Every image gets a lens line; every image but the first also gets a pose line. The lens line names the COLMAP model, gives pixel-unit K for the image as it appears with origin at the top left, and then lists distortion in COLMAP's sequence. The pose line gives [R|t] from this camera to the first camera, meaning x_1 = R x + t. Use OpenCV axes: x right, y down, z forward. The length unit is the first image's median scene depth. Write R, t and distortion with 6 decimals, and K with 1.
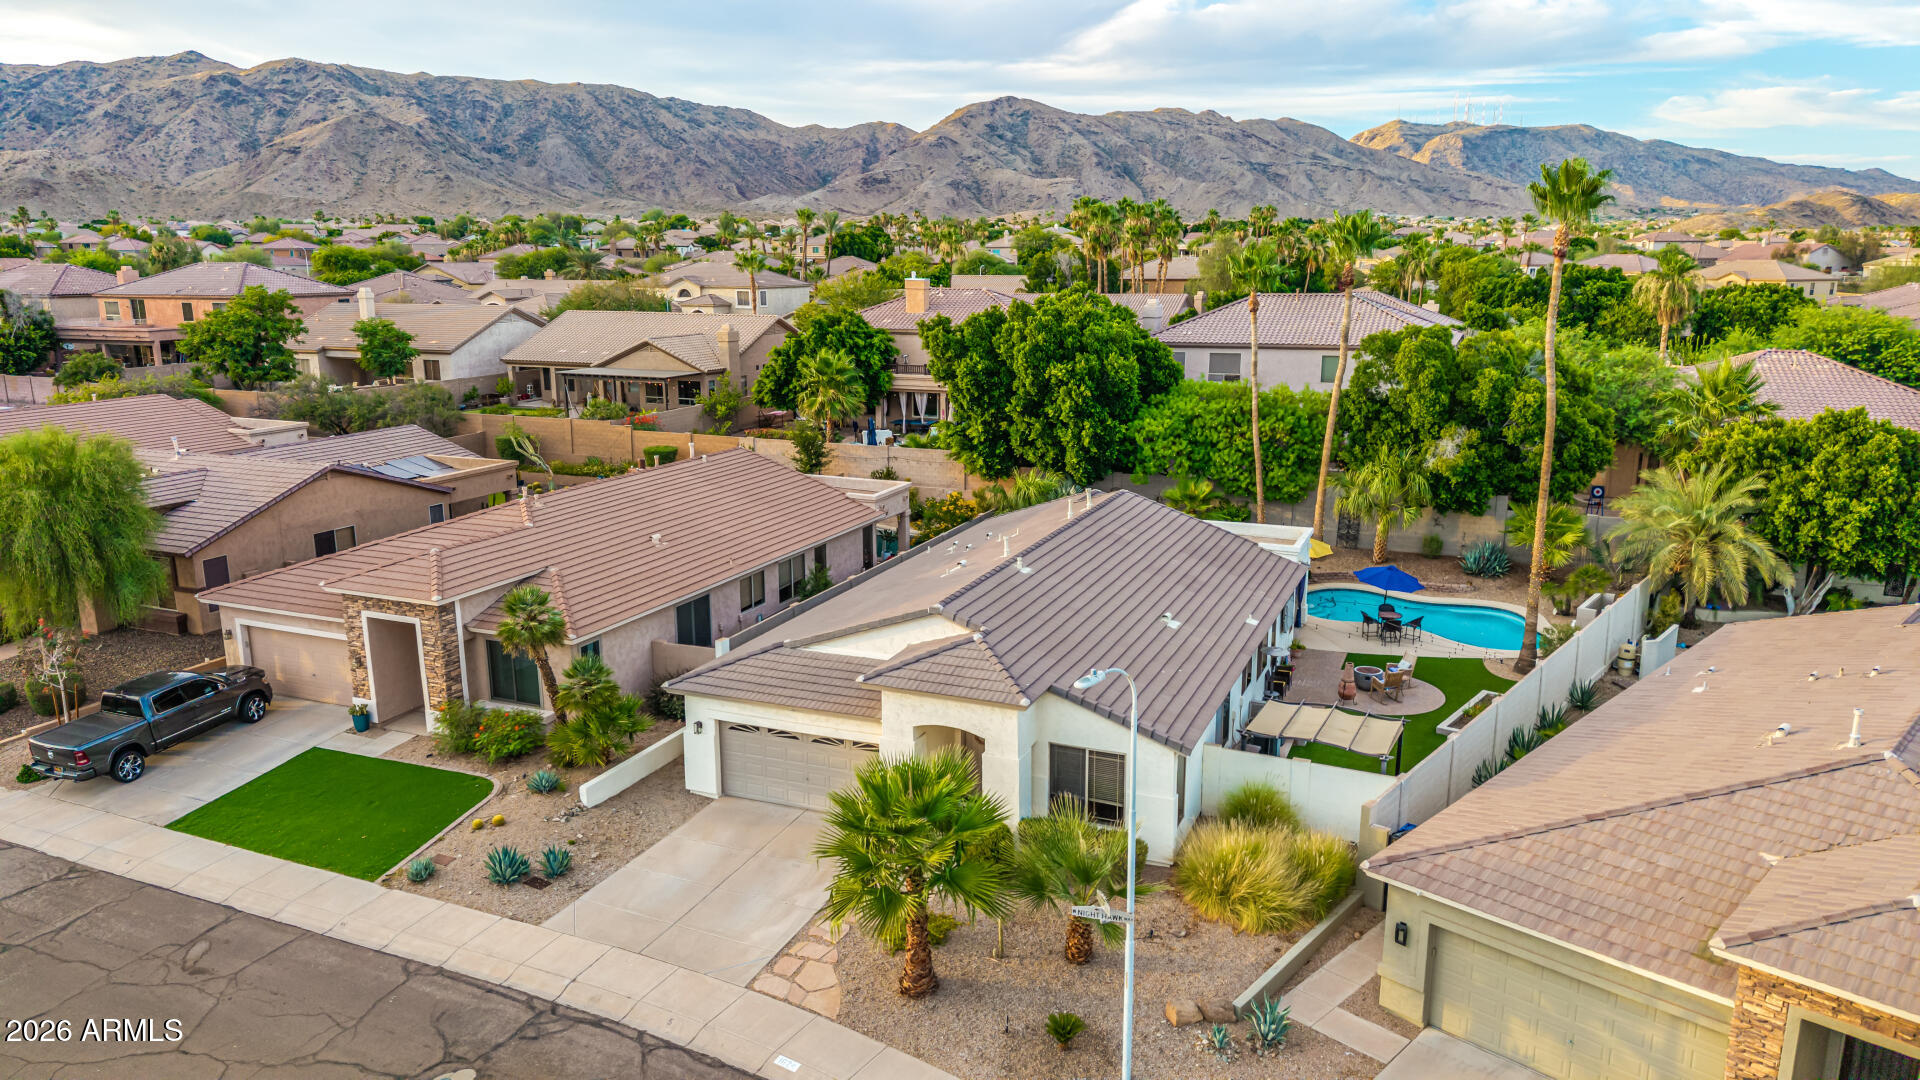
lens RADIAL K [[1275.9, 0, 966.9], [0, 1275.9, 545.7], [0, 0, 1]] dist [0.041645, -0.048943]
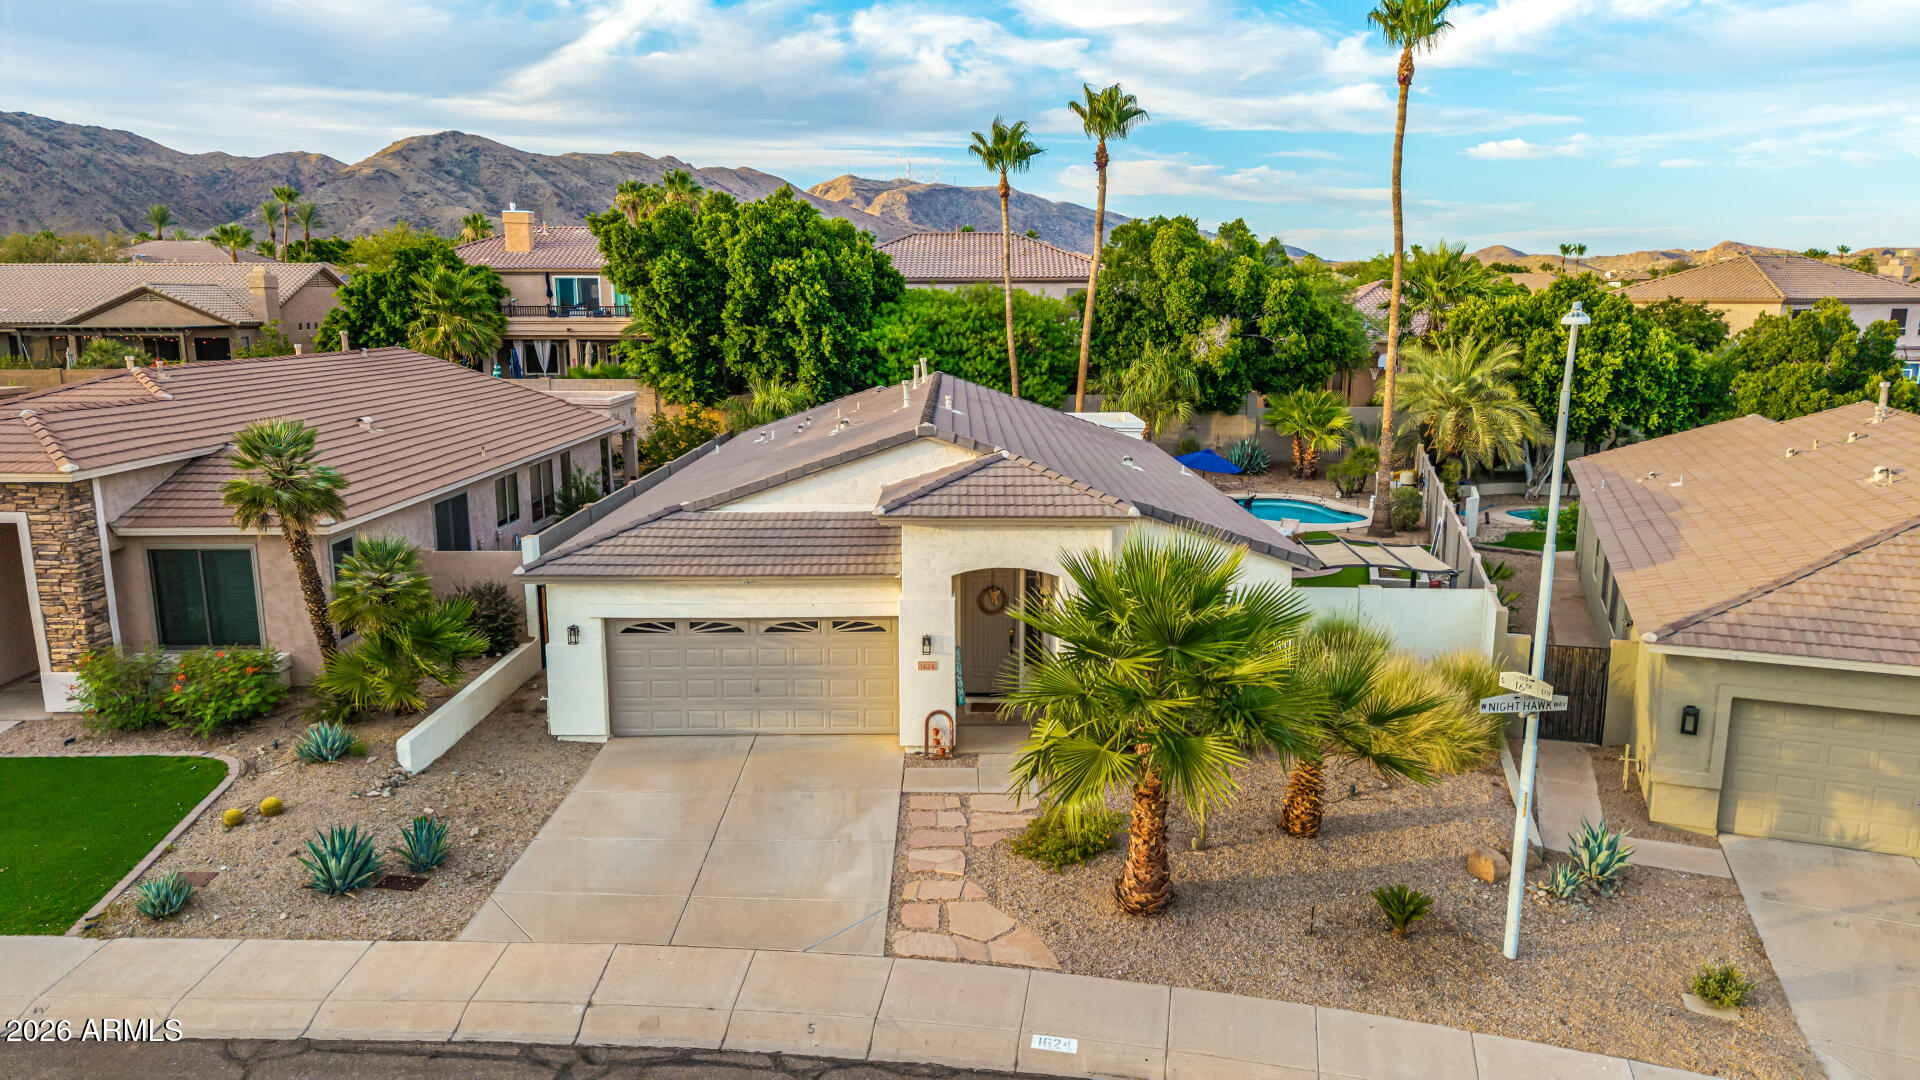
lens RADIAL K [[1275.9, 0, 966.9], [0, 1275.9, 545.7], [0, 0, 1]] dist [0.041645, -0.048943]
pose [[0.921595, -0.072444, 0.381331, -0.190033], [0.085011, 0.996248, -0.016190, 0.087206], [-0.378728, 0.047338, 0.924297, 0.220961]]
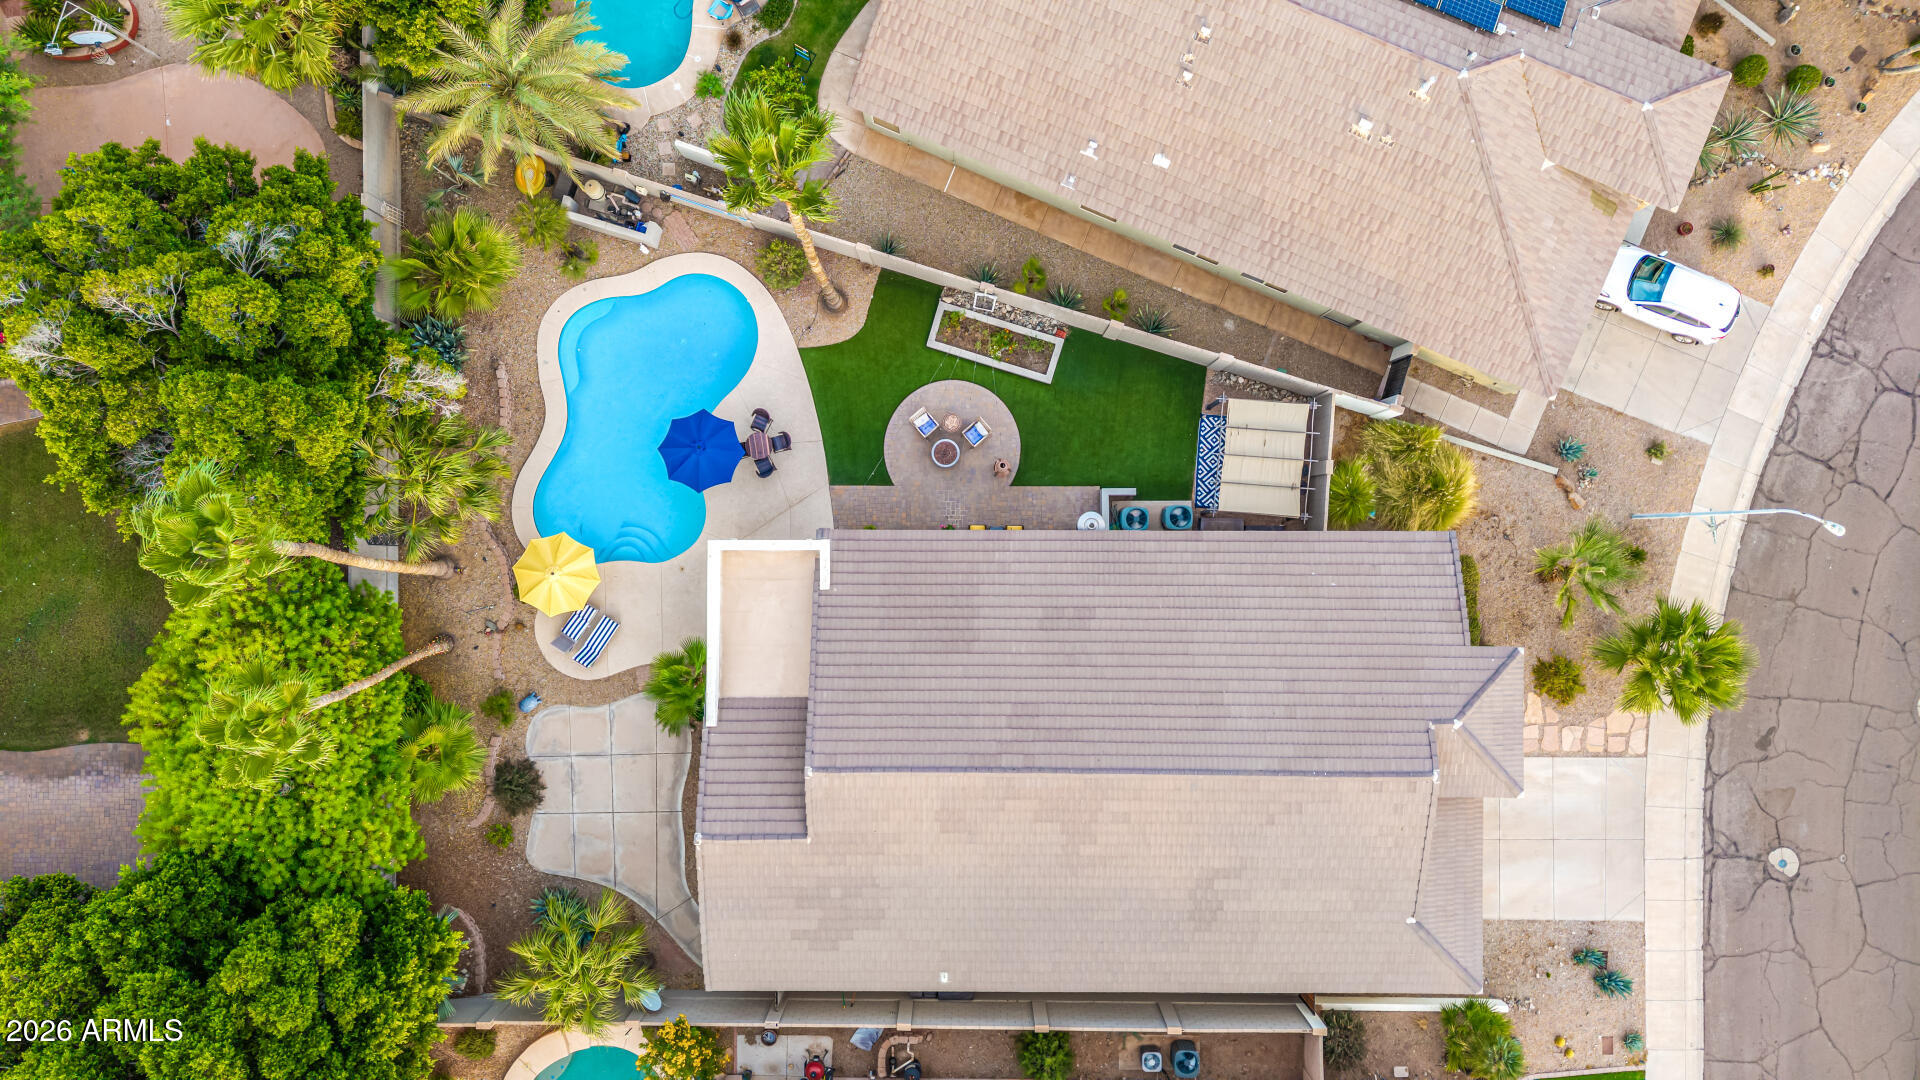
lens RADIAL K [[1275.9, 0, 966.9], [0, 1275.9, 545.7], [0, 0, 1]] dist [0.041645, -0.048943]
pose [[-0.377371, -0.926054, 0.003926, 0.209243], [0.203895, -0.078951, 0.975804, -0.744783], [-0.903337, 0.369041, 0.218612, 0.707128]]
